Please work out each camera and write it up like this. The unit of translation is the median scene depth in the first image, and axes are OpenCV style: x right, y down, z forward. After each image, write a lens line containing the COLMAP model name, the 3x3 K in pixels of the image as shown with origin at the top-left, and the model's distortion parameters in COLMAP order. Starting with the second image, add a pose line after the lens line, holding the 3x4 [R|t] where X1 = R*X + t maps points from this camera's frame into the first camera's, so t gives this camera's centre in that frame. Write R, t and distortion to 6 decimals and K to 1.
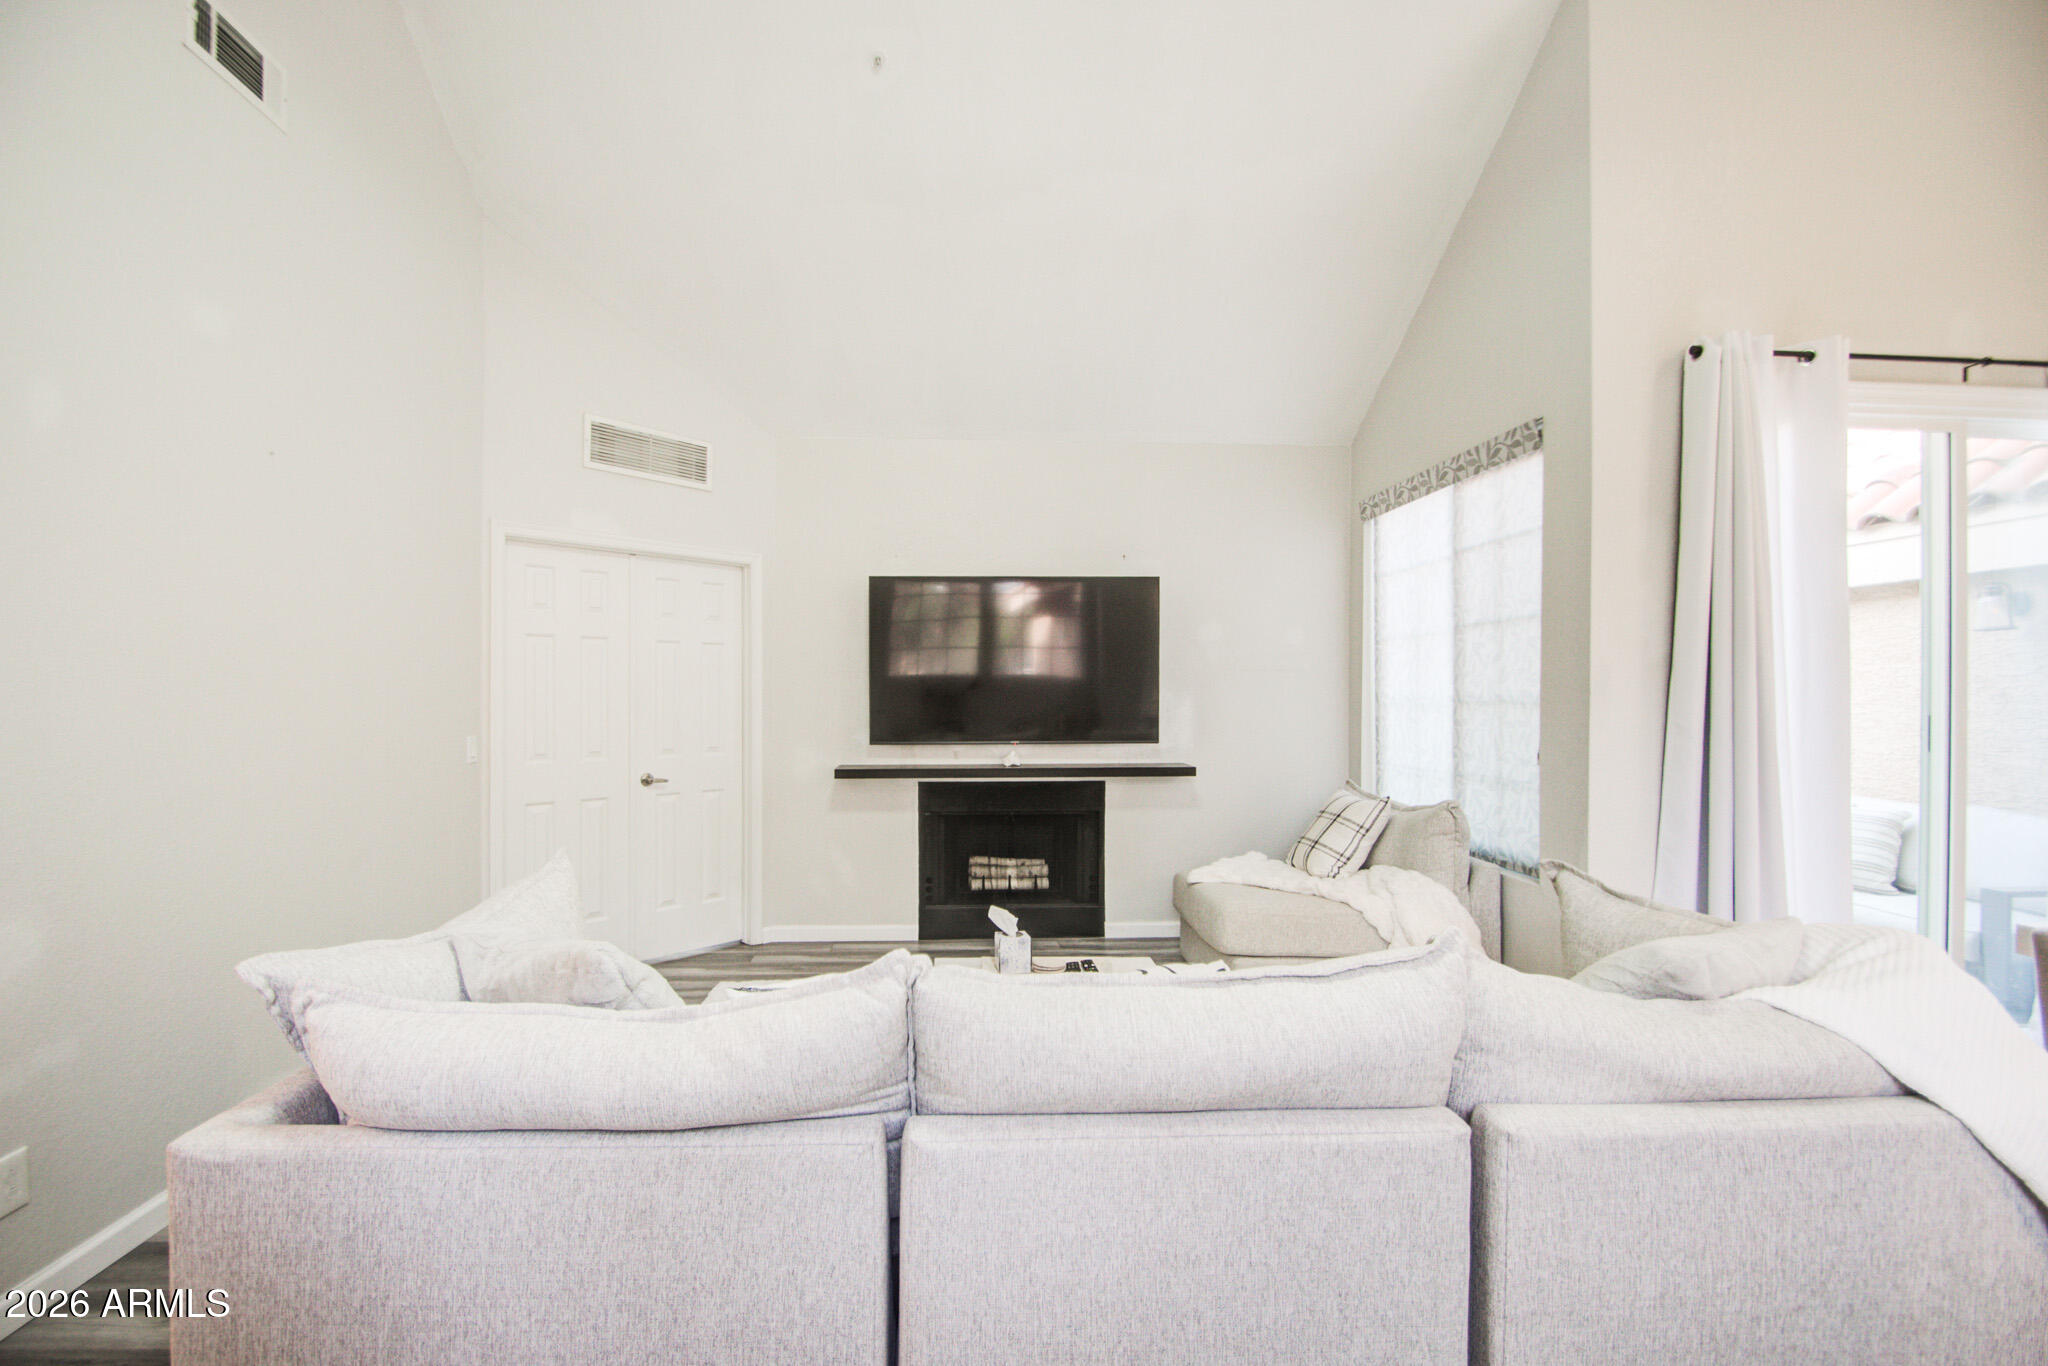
lens RADIAL K [[910.6, 0, 1010.7], [0, 910.6, 707.4], [0, 0, 1]] dist [-0.013908, -0.000461]
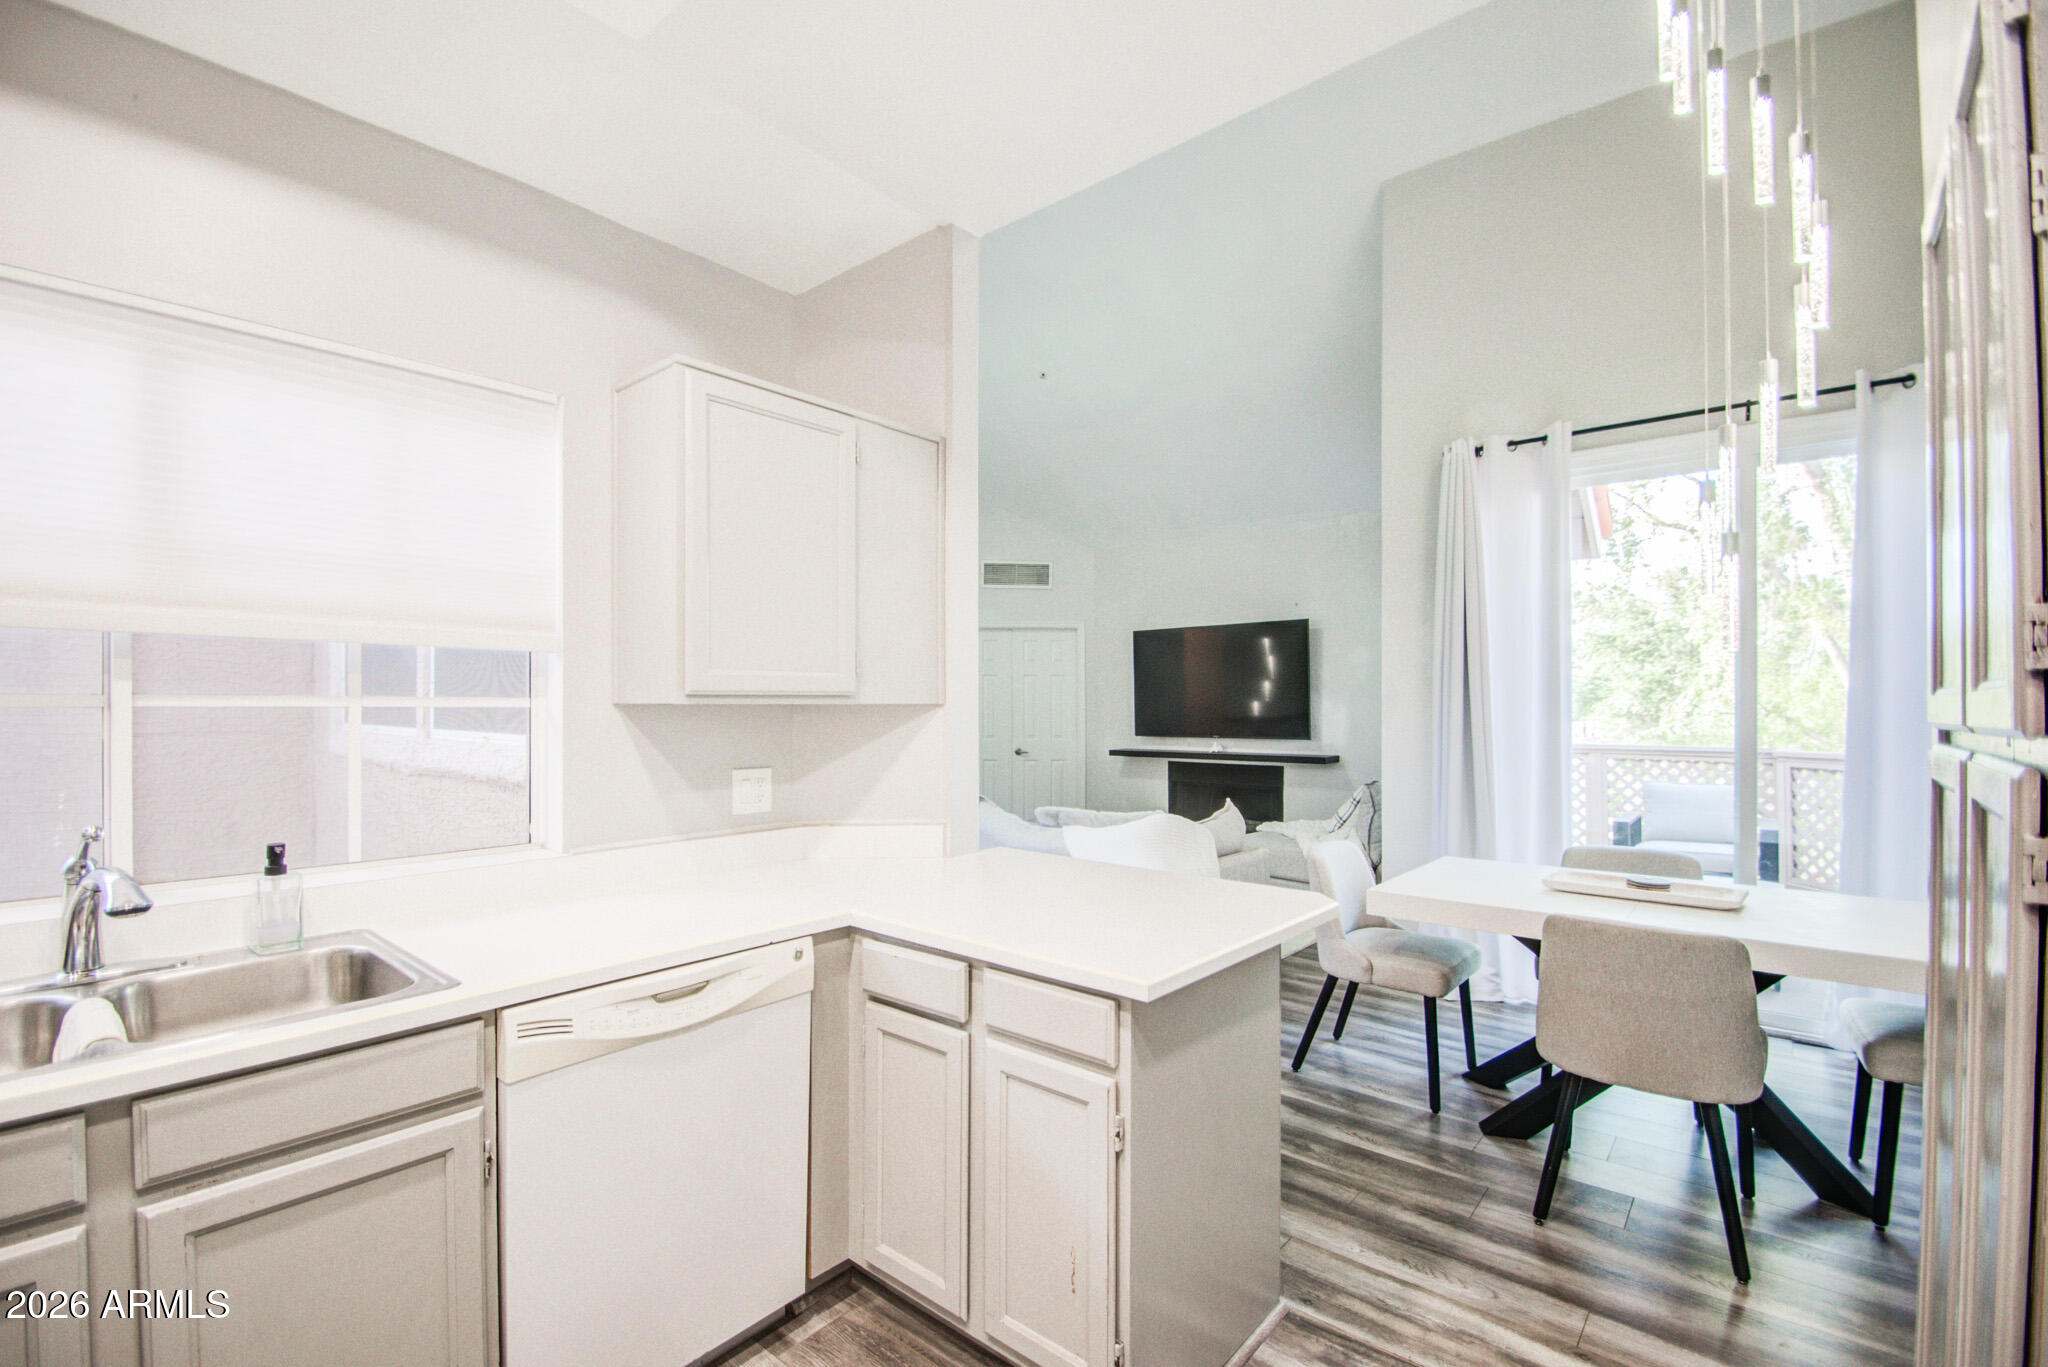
lens RADIAL K [[910.6, 0, 1010.7], [0, 910.6, 707.9], [0, 0, 1]] dist [-0.013908, -0.000461]
pose [[0.710958, 0.000559, -0.703234, 0.820040], [-0.008326, 0.999936, -0.007623, 0.005676], [0.703185, 0.011275, 0.710917, -0.292946]]
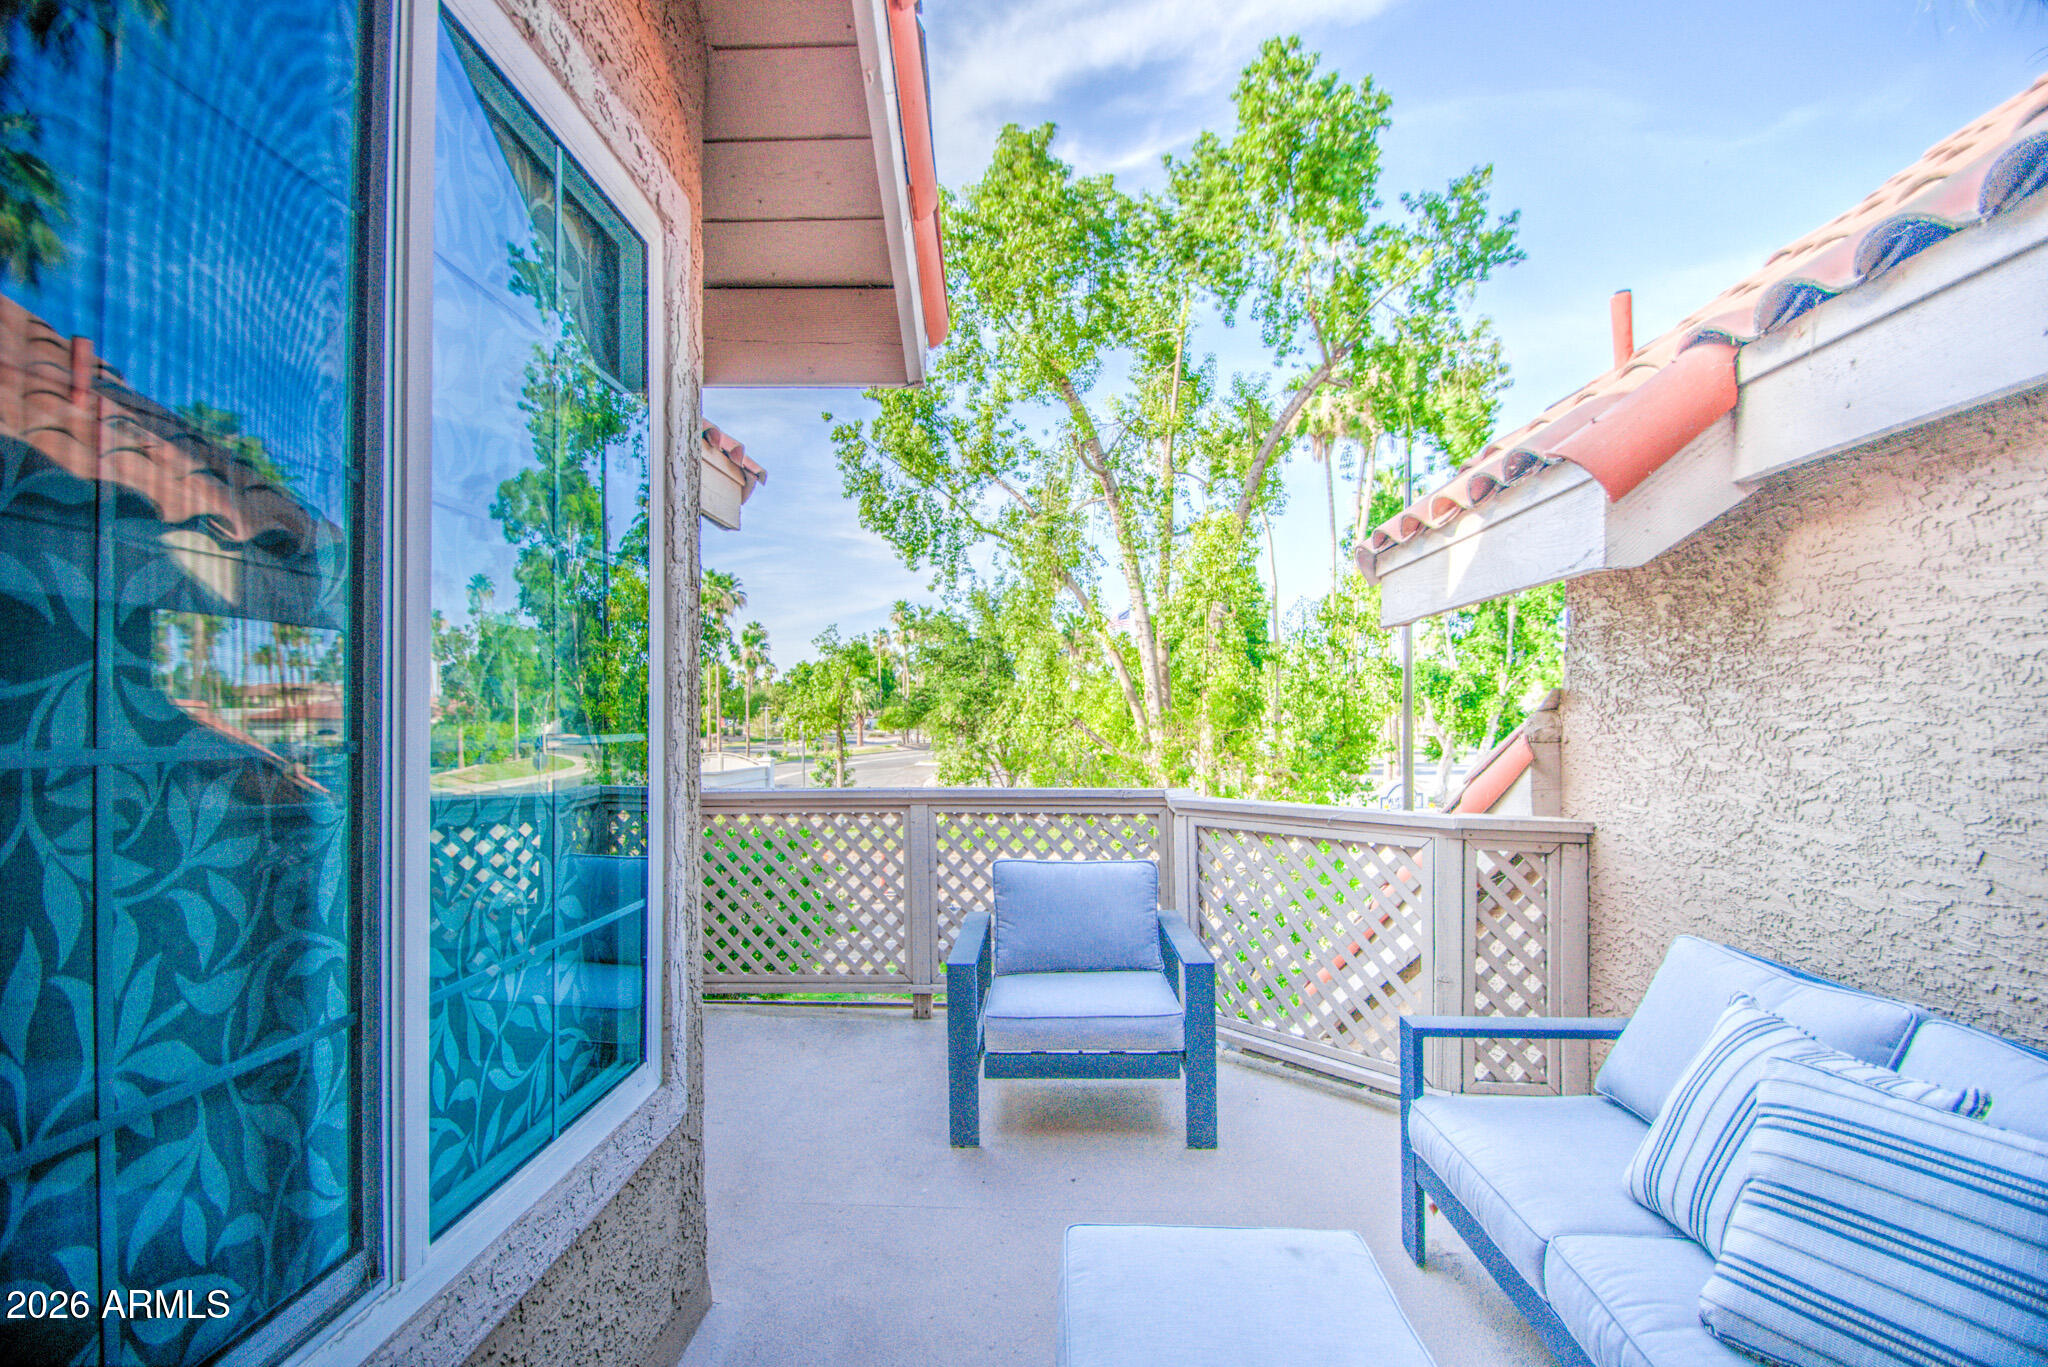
lens RADIAL K [[910.6, 0, 1010.7], [0, 910.6, 707.9], [0, 0, 1]] dist [-0.013908, -0.000461]
pose [[0.993604, -0.003673, -0.112859, 0.625152], [0.001318, 0.999780, -0.020933, -0.015510], [0.112911, 0.020650, 0.993390, 0.669038]]
